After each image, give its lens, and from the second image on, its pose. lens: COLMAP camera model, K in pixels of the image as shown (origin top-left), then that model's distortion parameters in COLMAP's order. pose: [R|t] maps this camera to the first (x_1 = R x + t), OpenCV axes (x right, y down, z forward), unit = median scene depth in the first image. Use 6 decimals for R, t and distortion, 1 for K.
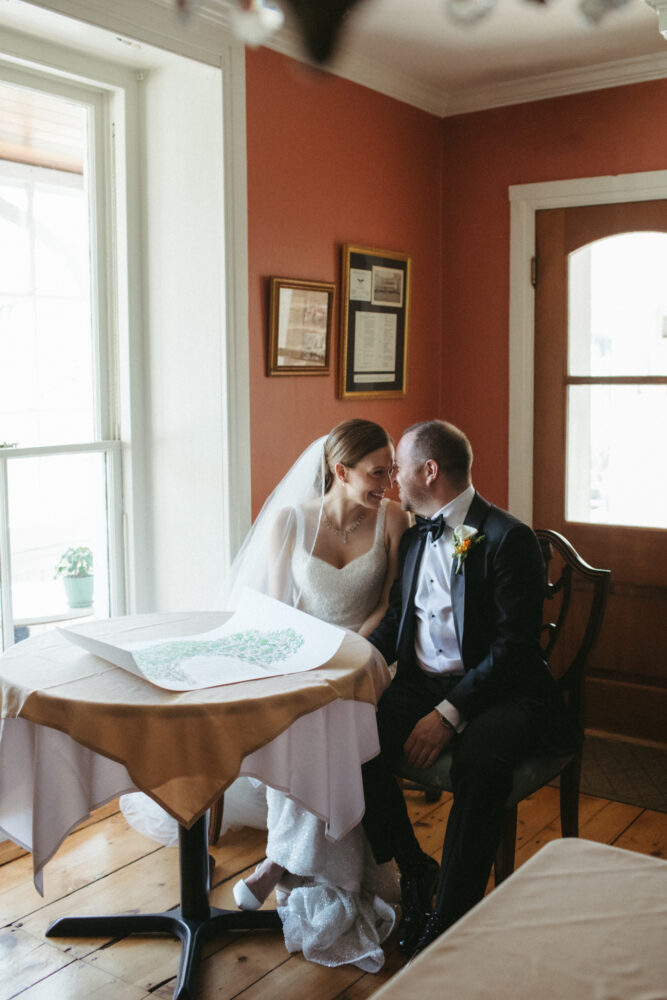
lens RADIAL K [[1013.7, 0, 333.5], [0, 1013.7, 500.0], [0, 0, 1]] dist [-0.012341, 0.010915]
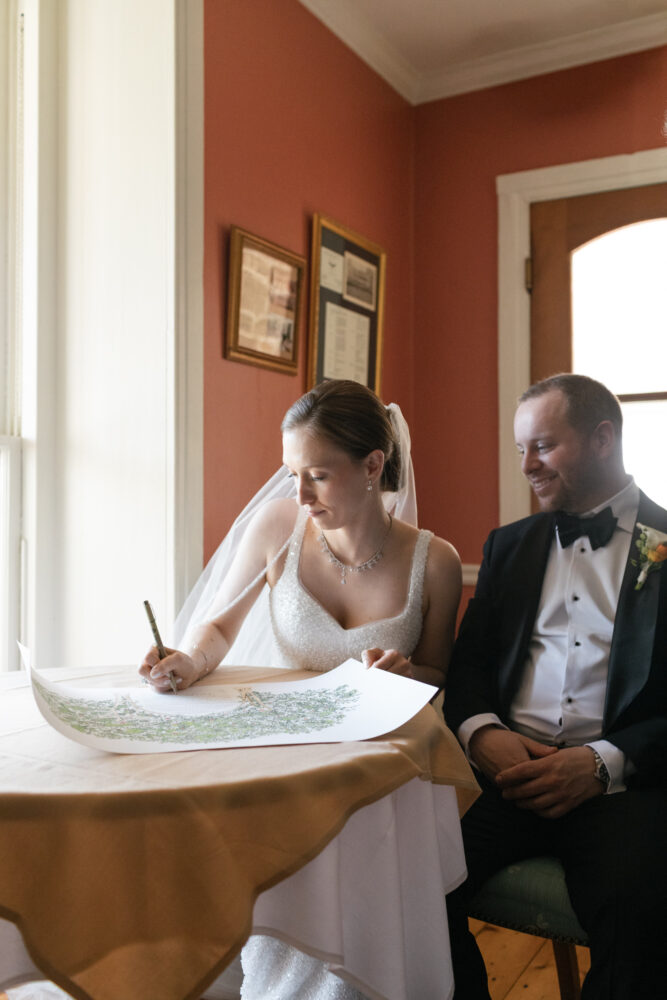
lens RADIAL K [[951.0, 0, 322.9], [0, 951.0, 499.9], [0, 0, 1]] dist [0.040146, 0.005162]
pose [[0.994141, 0.007646, 0.107823, -0.063002], [0.006094, 0.991944, -0.126527, 0.067150], [-0.107922, 0.126443, 0.986086, 0.283378]]
